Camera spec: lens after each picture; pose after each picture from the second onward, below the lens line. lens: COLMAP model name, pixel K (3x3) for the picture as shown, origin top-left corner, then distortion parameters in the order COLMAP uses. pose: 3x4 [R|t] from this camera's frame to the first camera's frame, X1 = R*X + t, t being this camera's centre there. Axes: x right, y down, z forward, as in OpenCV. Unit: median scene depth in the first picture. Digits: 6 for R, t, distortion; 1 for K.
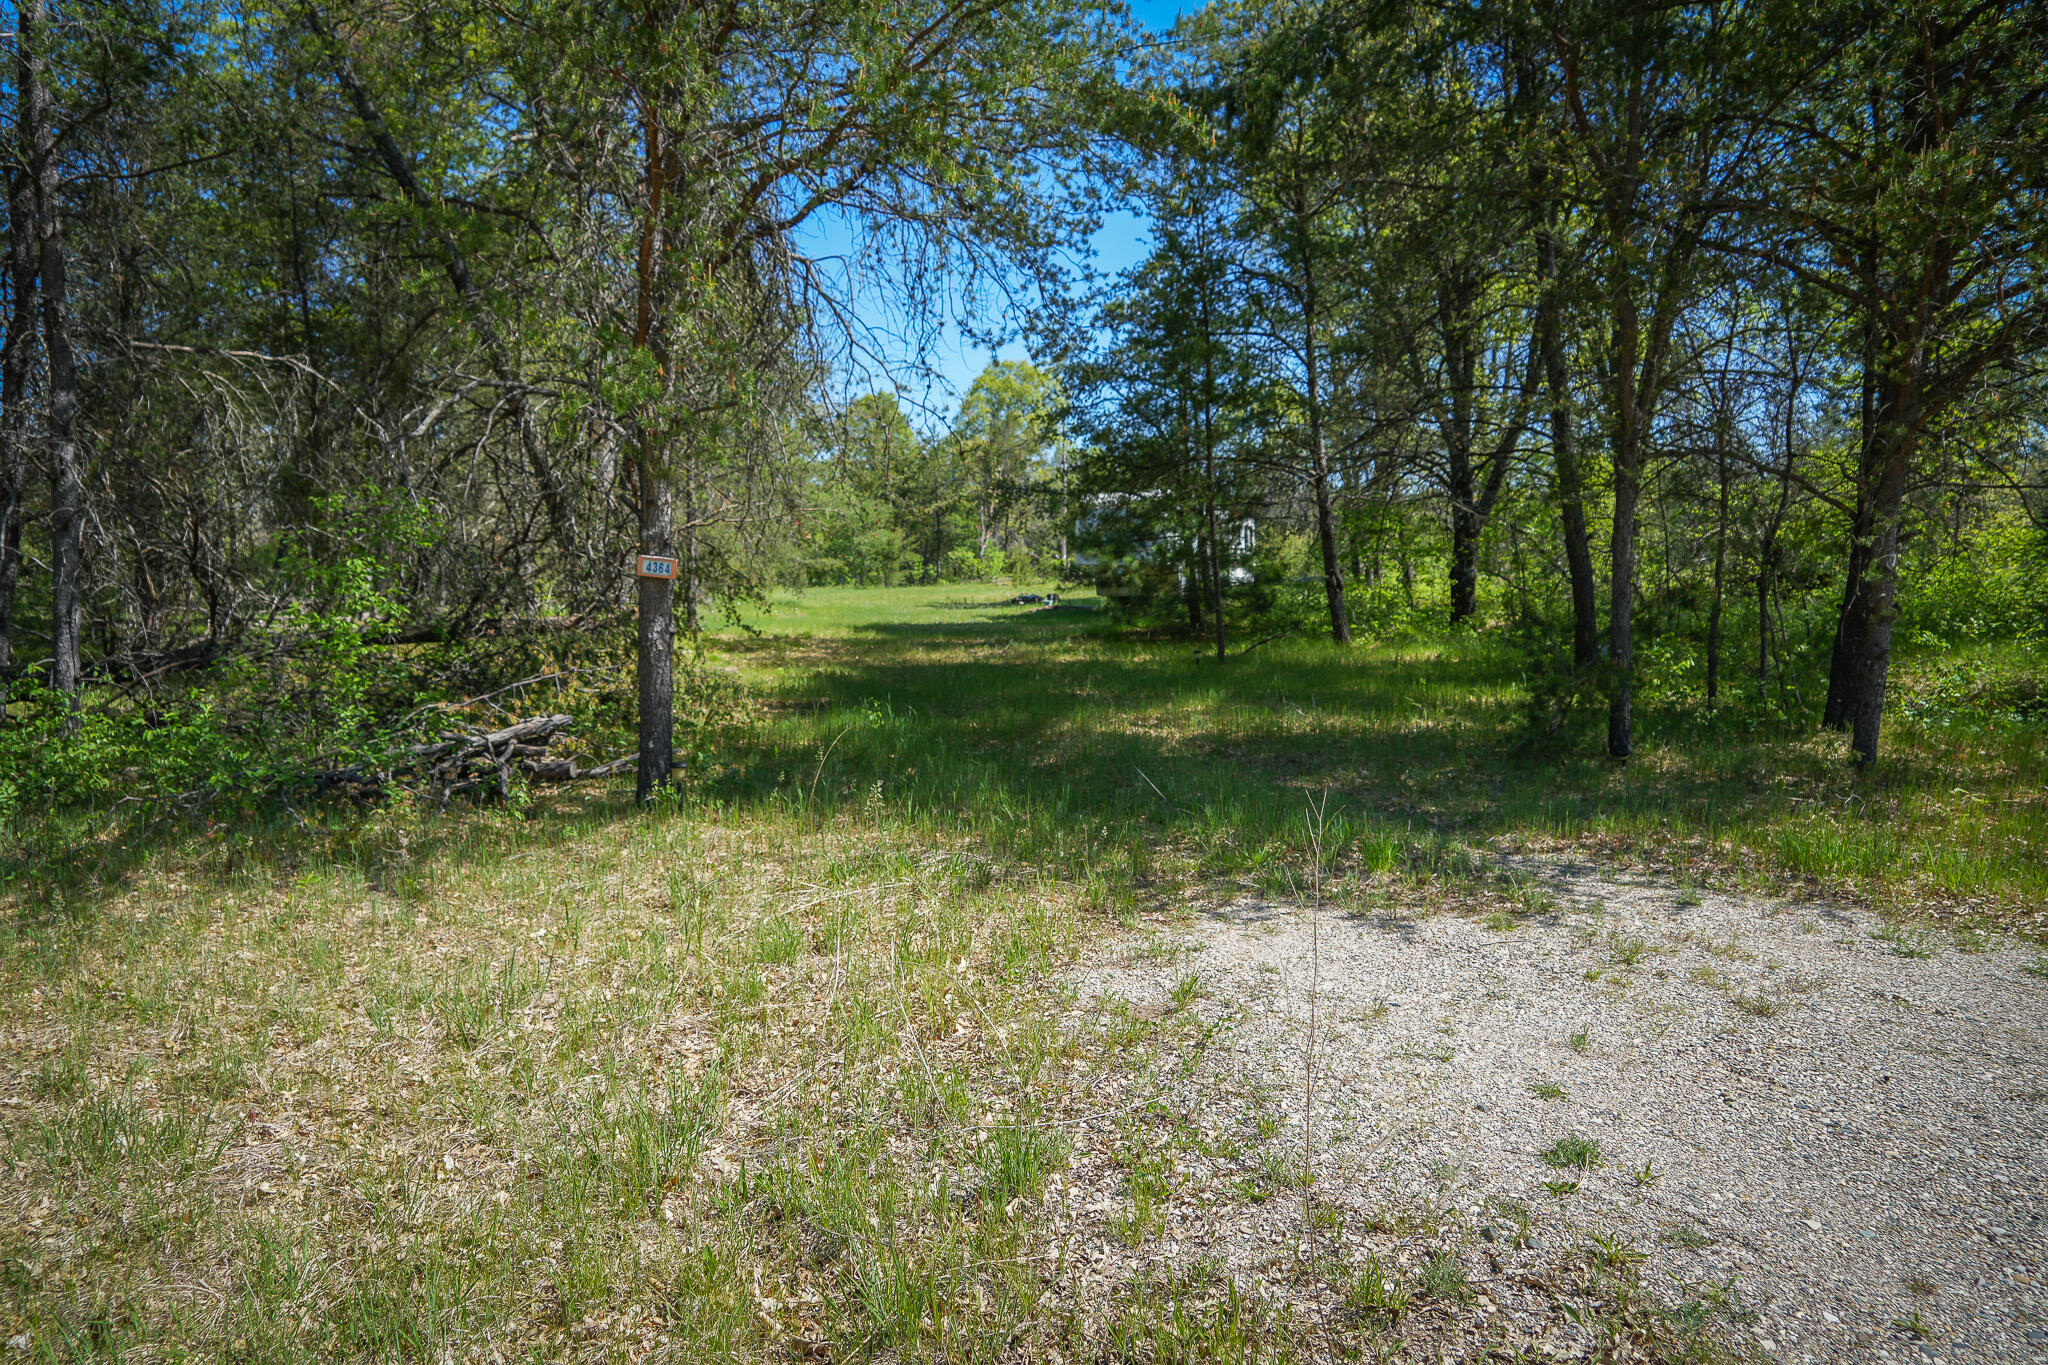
lens RADIAL K [[1365.4, 0, 1018.6], [0, 1365.4, 673.7], [0, 0, 1]] dist [-0.040432, 0.023243]
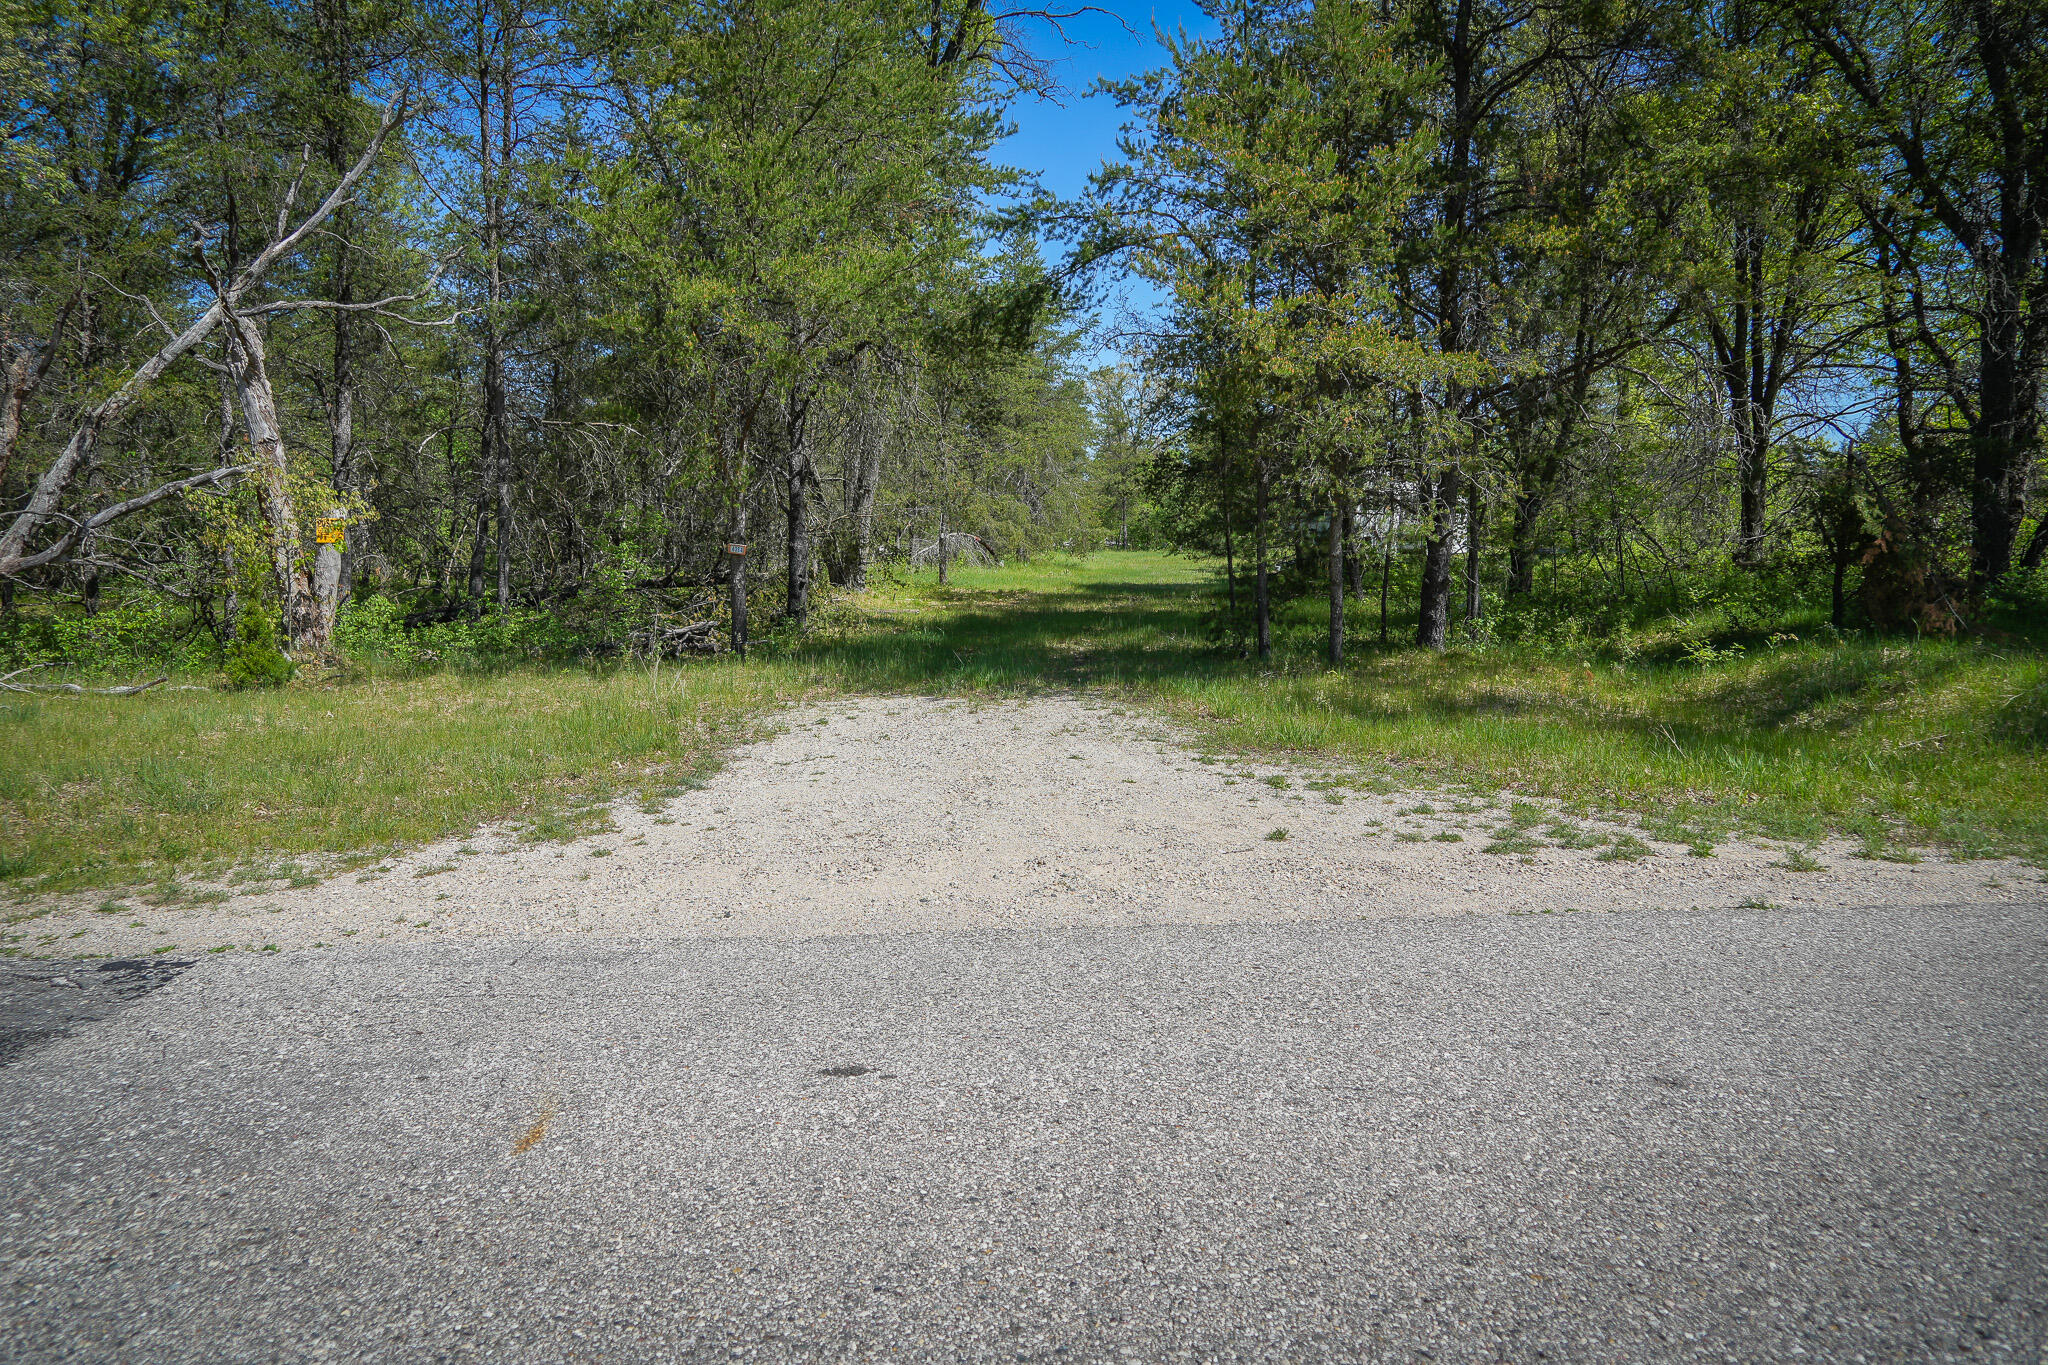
lens RADIAL K [[1365.4, 0, 1018.6], [0, 1365.4, 673.7], [0, 0, 1]] dist [-0.040432, 0.023243]
pose [[0.957731, 0.034961, -0.285532, 0.311302], [-0.027169, 0.999144, 0.031205, 0.015531], [0.286378, -0.022129, 0.957861, -0.370193]]
